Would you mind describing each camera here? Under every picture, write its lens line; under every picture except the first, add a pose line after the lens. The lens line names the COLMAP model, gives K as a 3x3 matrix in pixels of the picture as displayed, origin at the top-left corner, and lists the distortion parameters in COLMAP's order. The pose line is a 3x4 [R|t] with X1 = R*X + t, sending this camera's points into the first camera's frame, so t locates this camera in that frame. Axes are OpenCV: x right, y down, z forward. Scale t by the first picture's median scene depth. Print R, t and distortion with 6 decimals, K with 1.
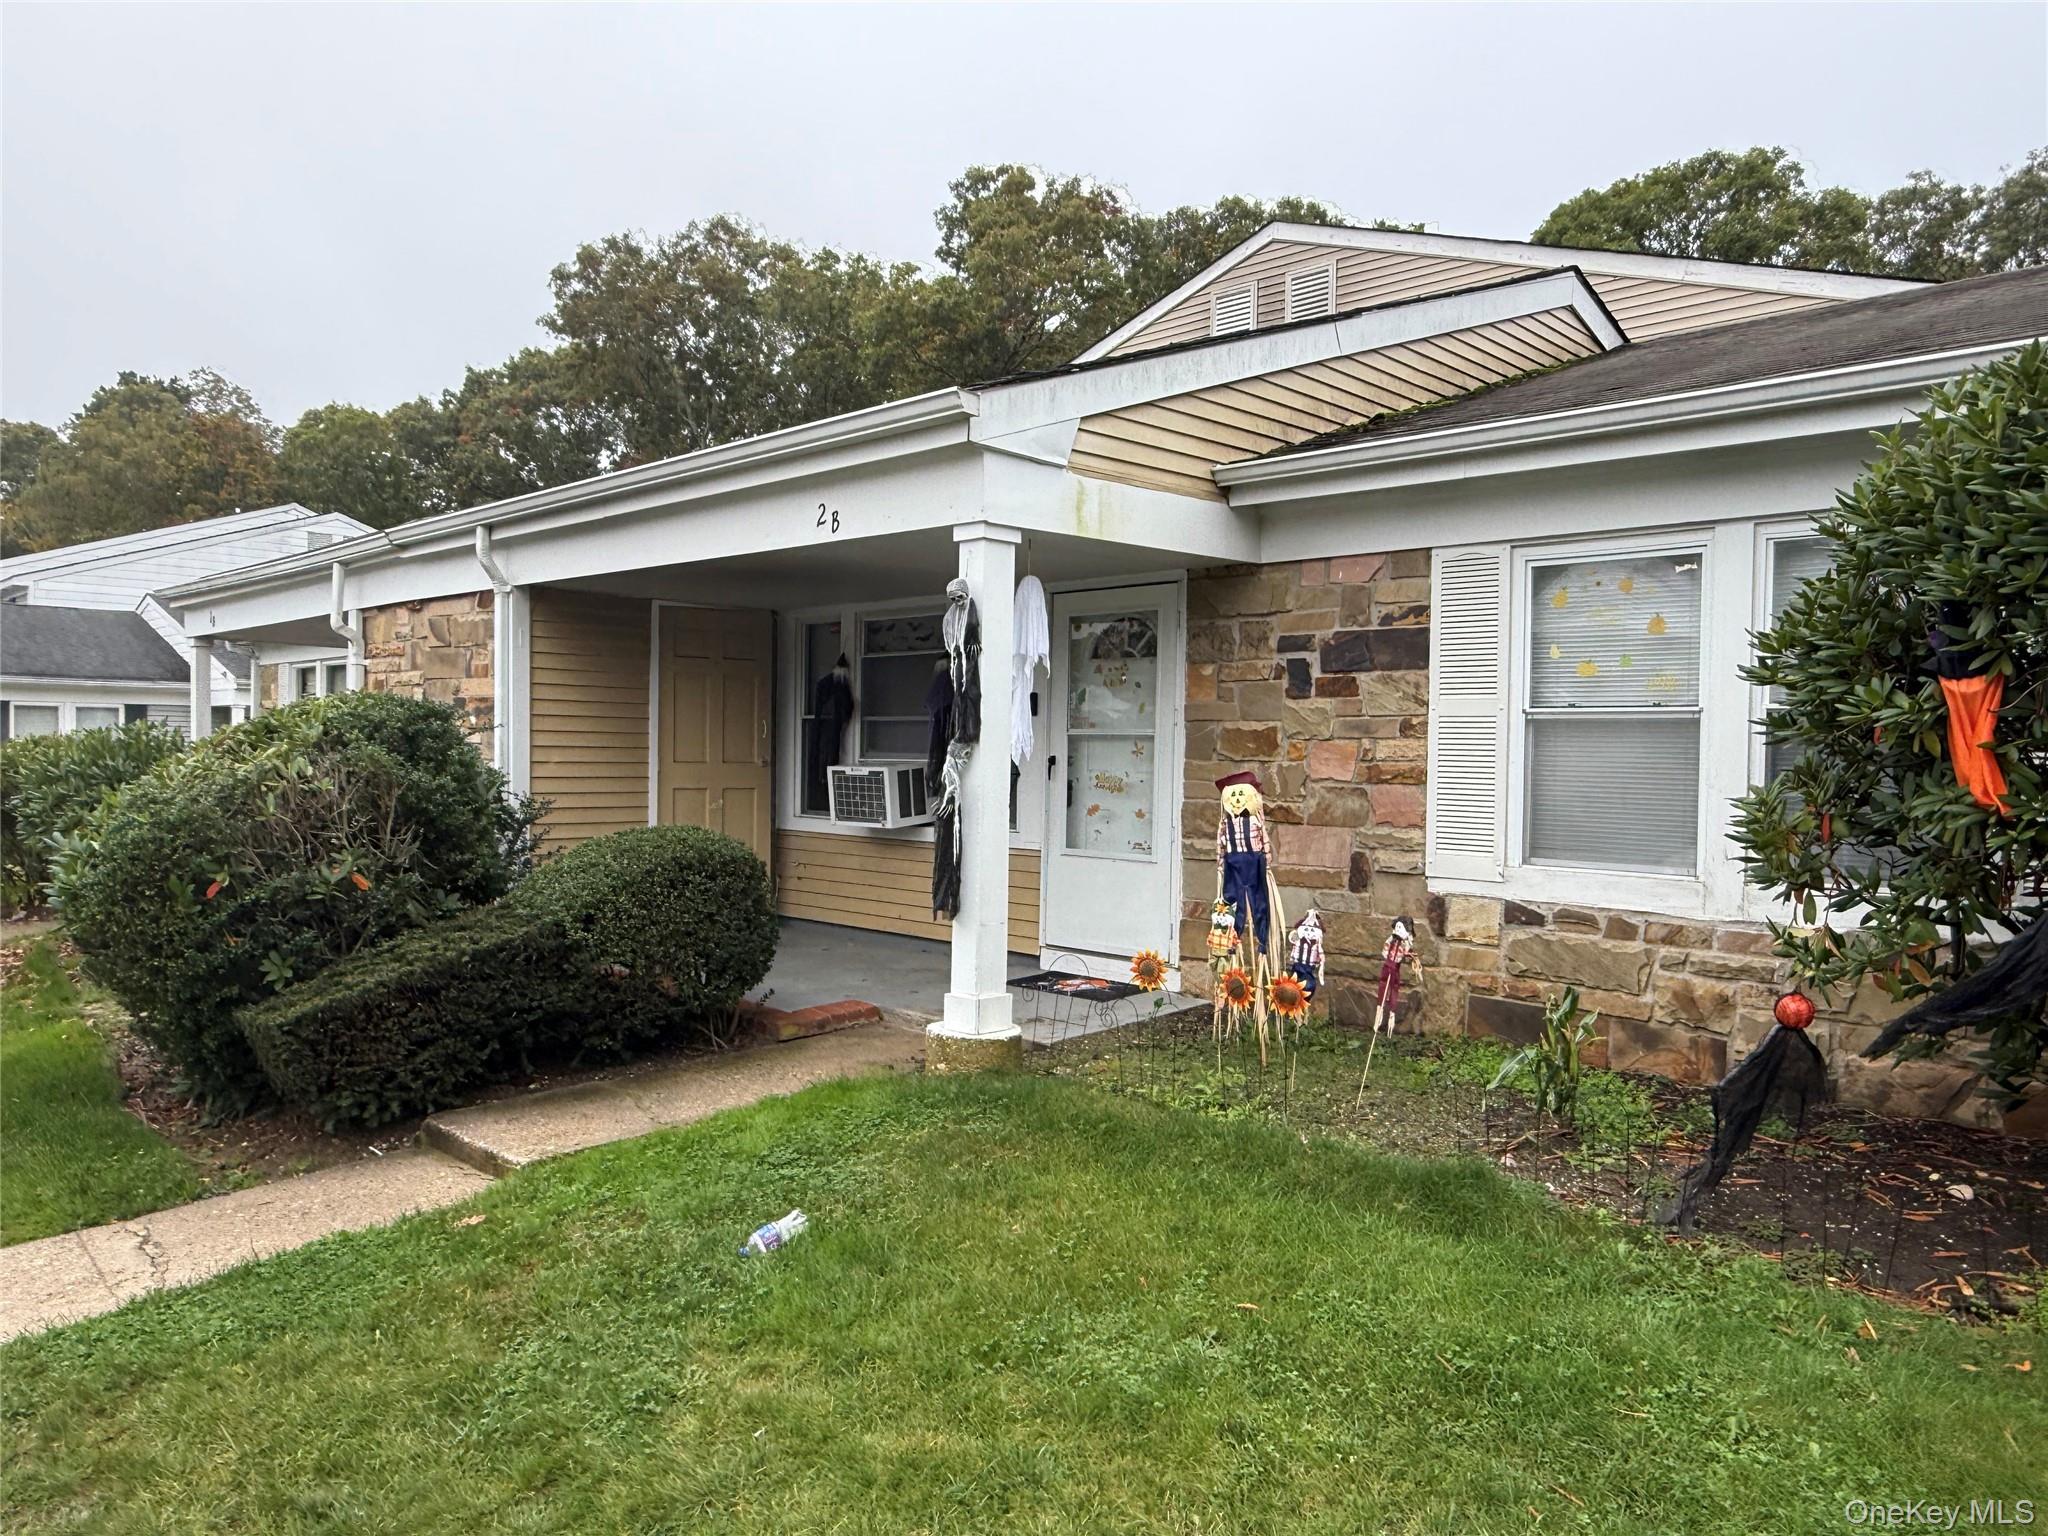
lens RADIAL K [[1392.7, 0, 1013.4], [0, 1392.7, 776.0], [0, 0, 1]] dist [0.016640, -0.037321]
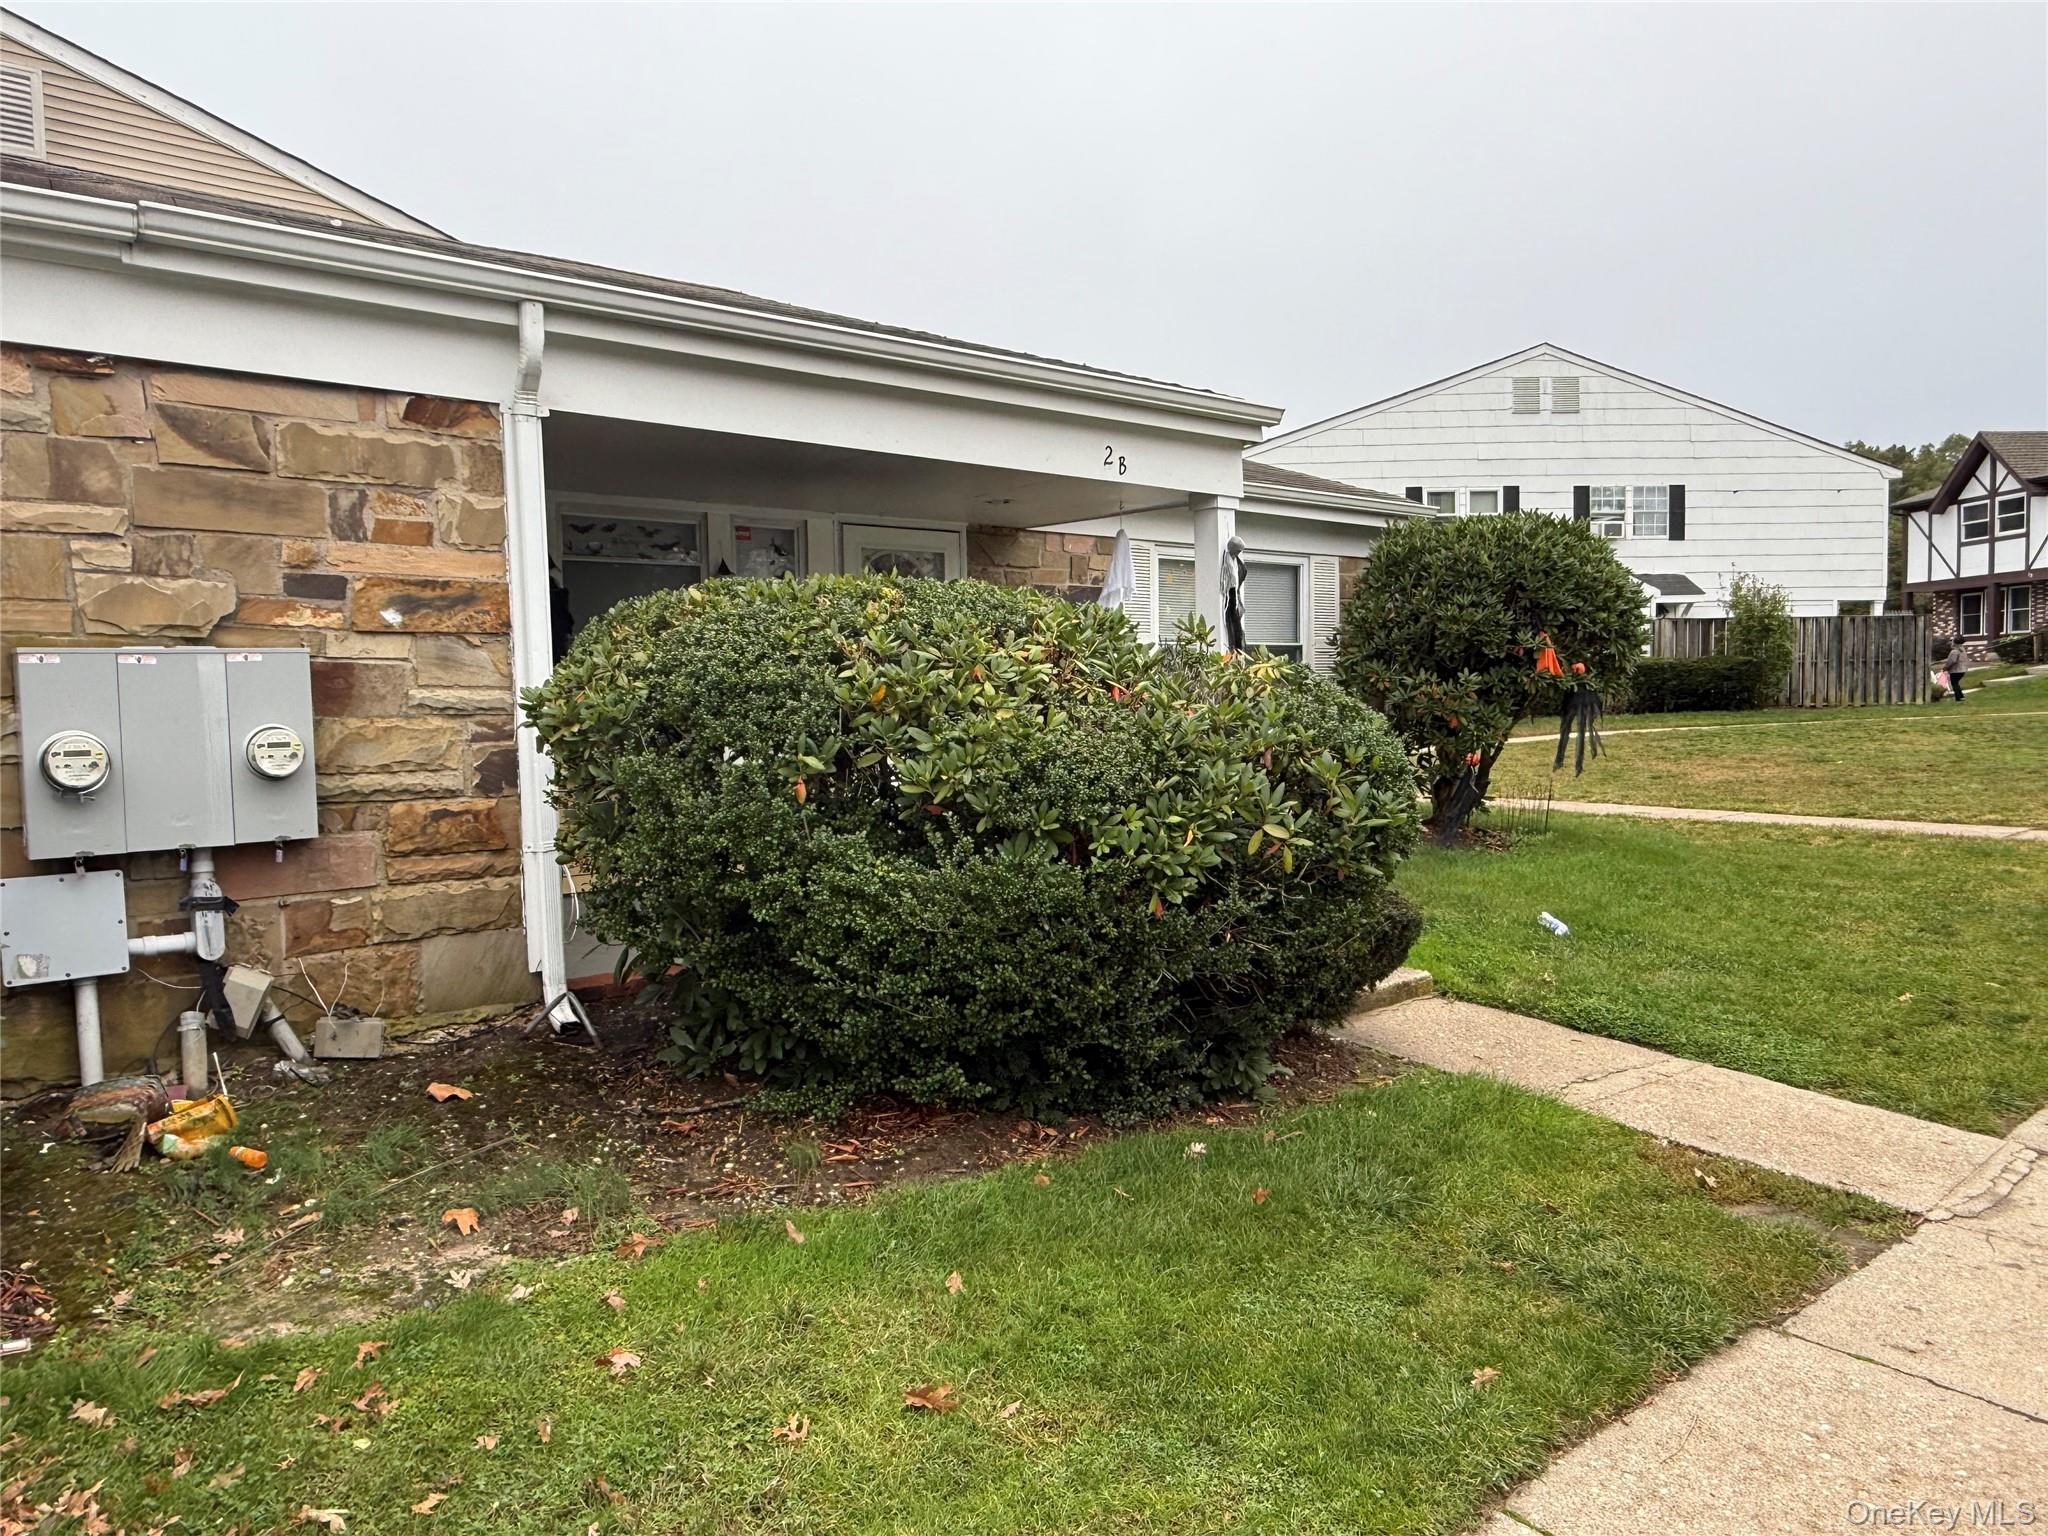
lens RADIAL K [[1392.7, 0, 1013.4], [0, 1392.7, 776.0], [0, 0, 1]] dist [0.016640, -0.037321]
pose [[0.102924, -0.069935, 0.992228, -1.244723], [0.040061, 0.997007, 0.066117, -0.004888], [-0.993882, 0.032944, 0.105418, 0.929996]]
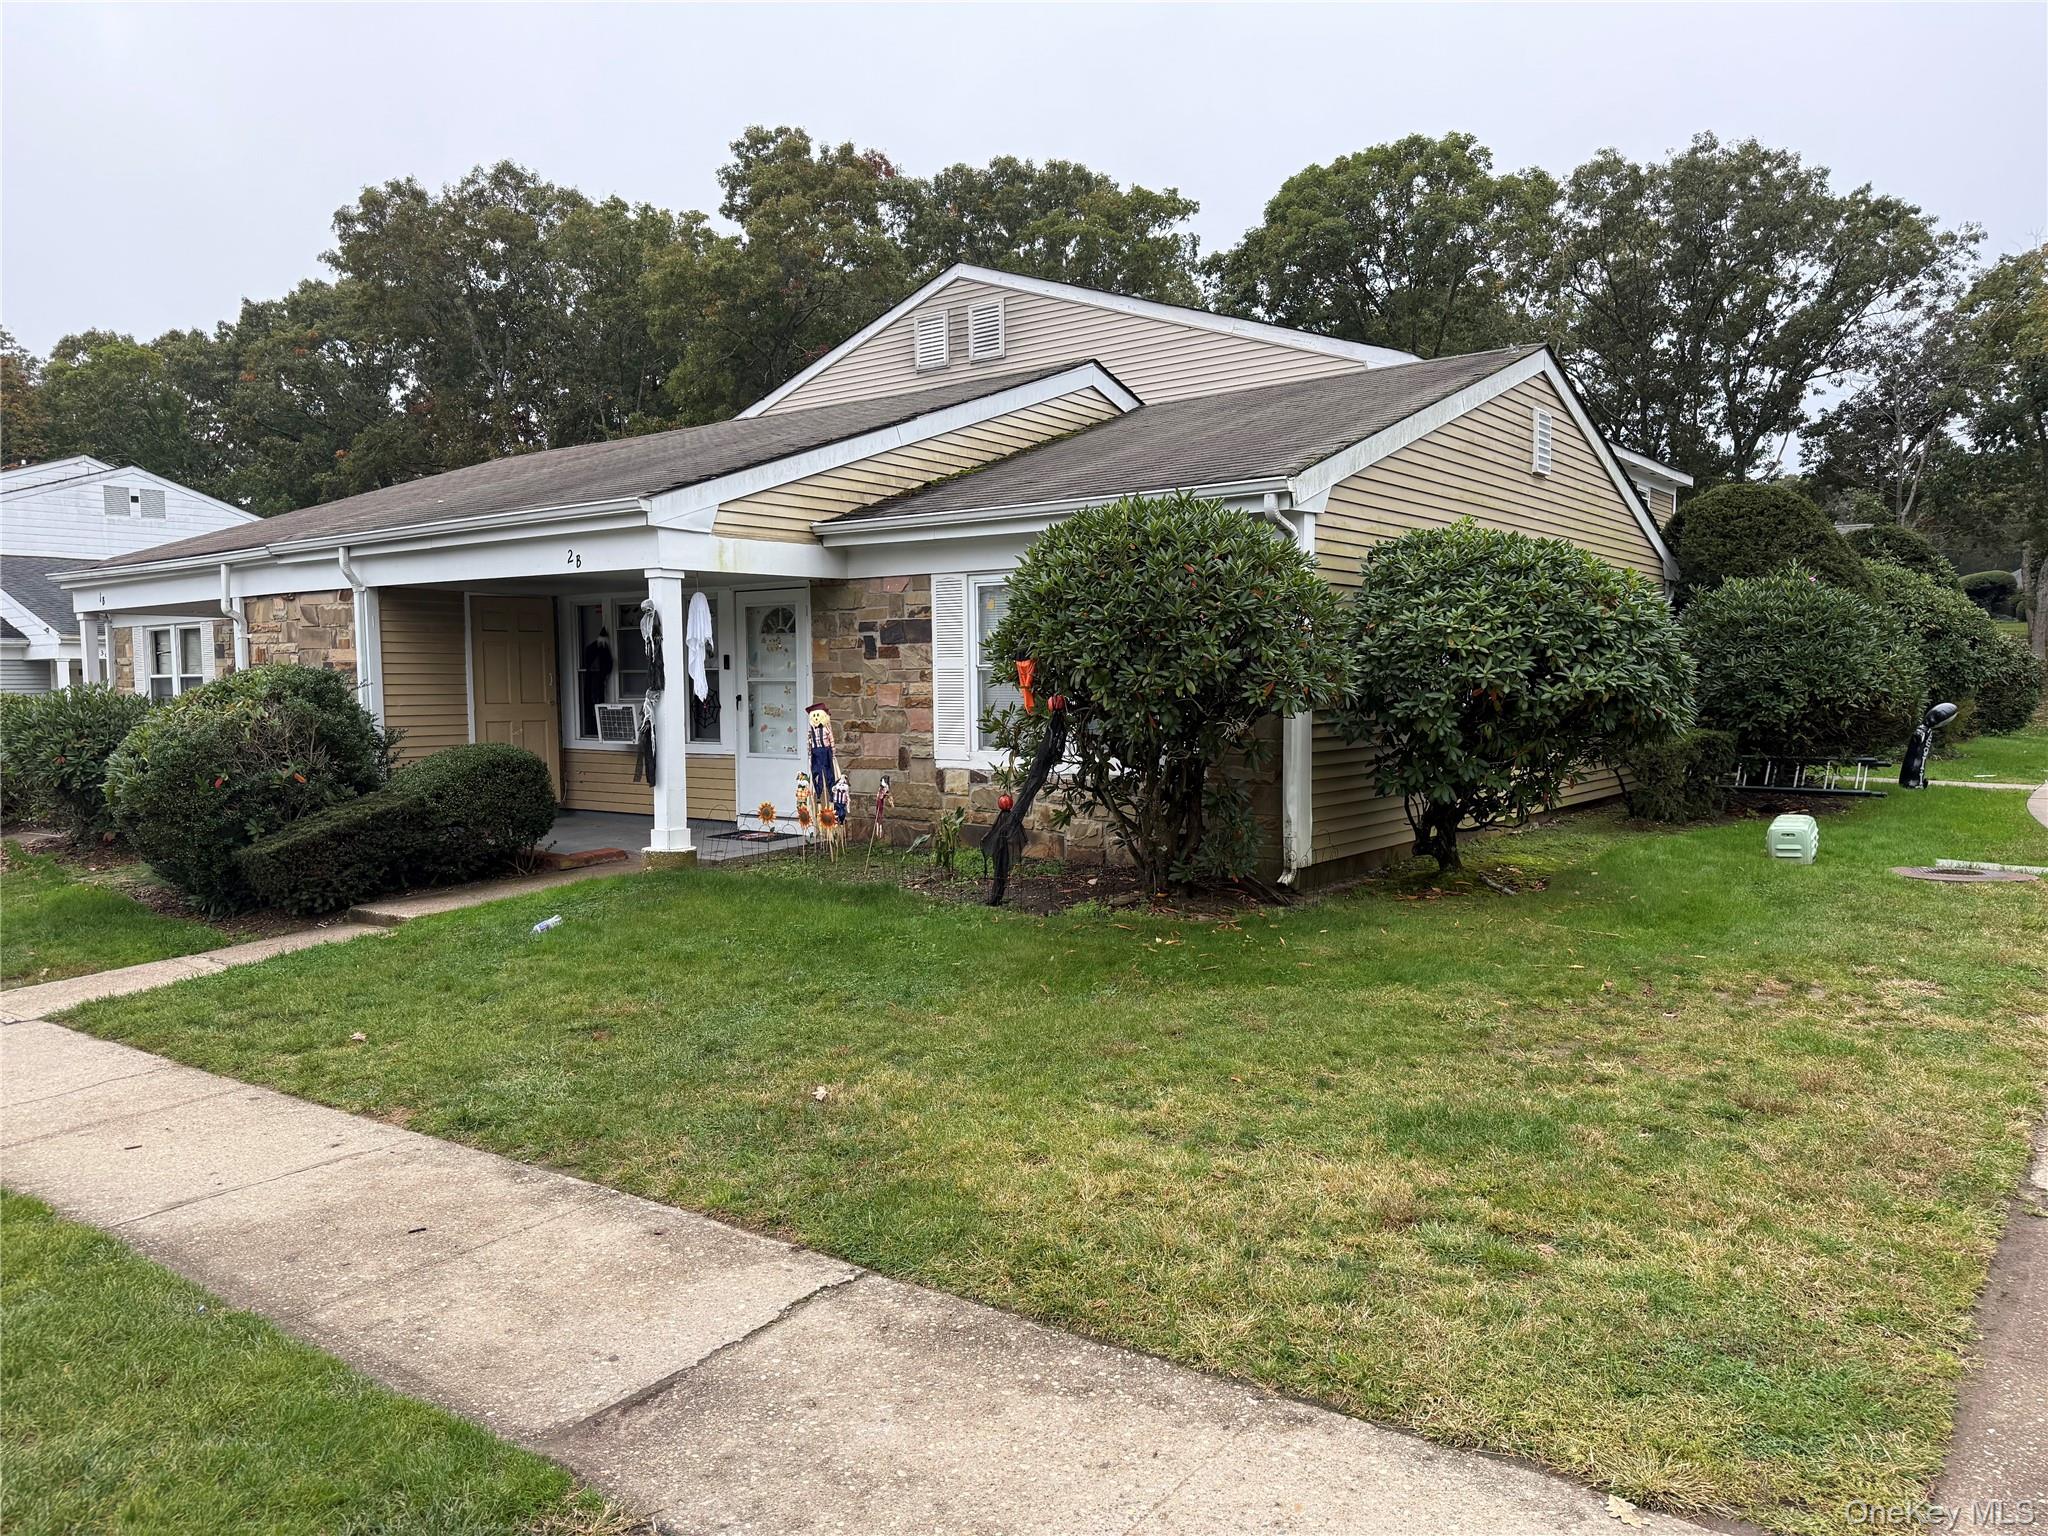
lens RADIAL K [[1408.6, 0, 1017.5], [0, 1408.6, 777.3], [0, 0, 1]] dist [0.190954, -0.390088]
pose [[0.992908, -0.030374, 0.114941, 0.187378], [0.024532, 0.998351, 0.051905, 0.003975], [-0.116328, -0.048717, 0.992015, -0.780655]]
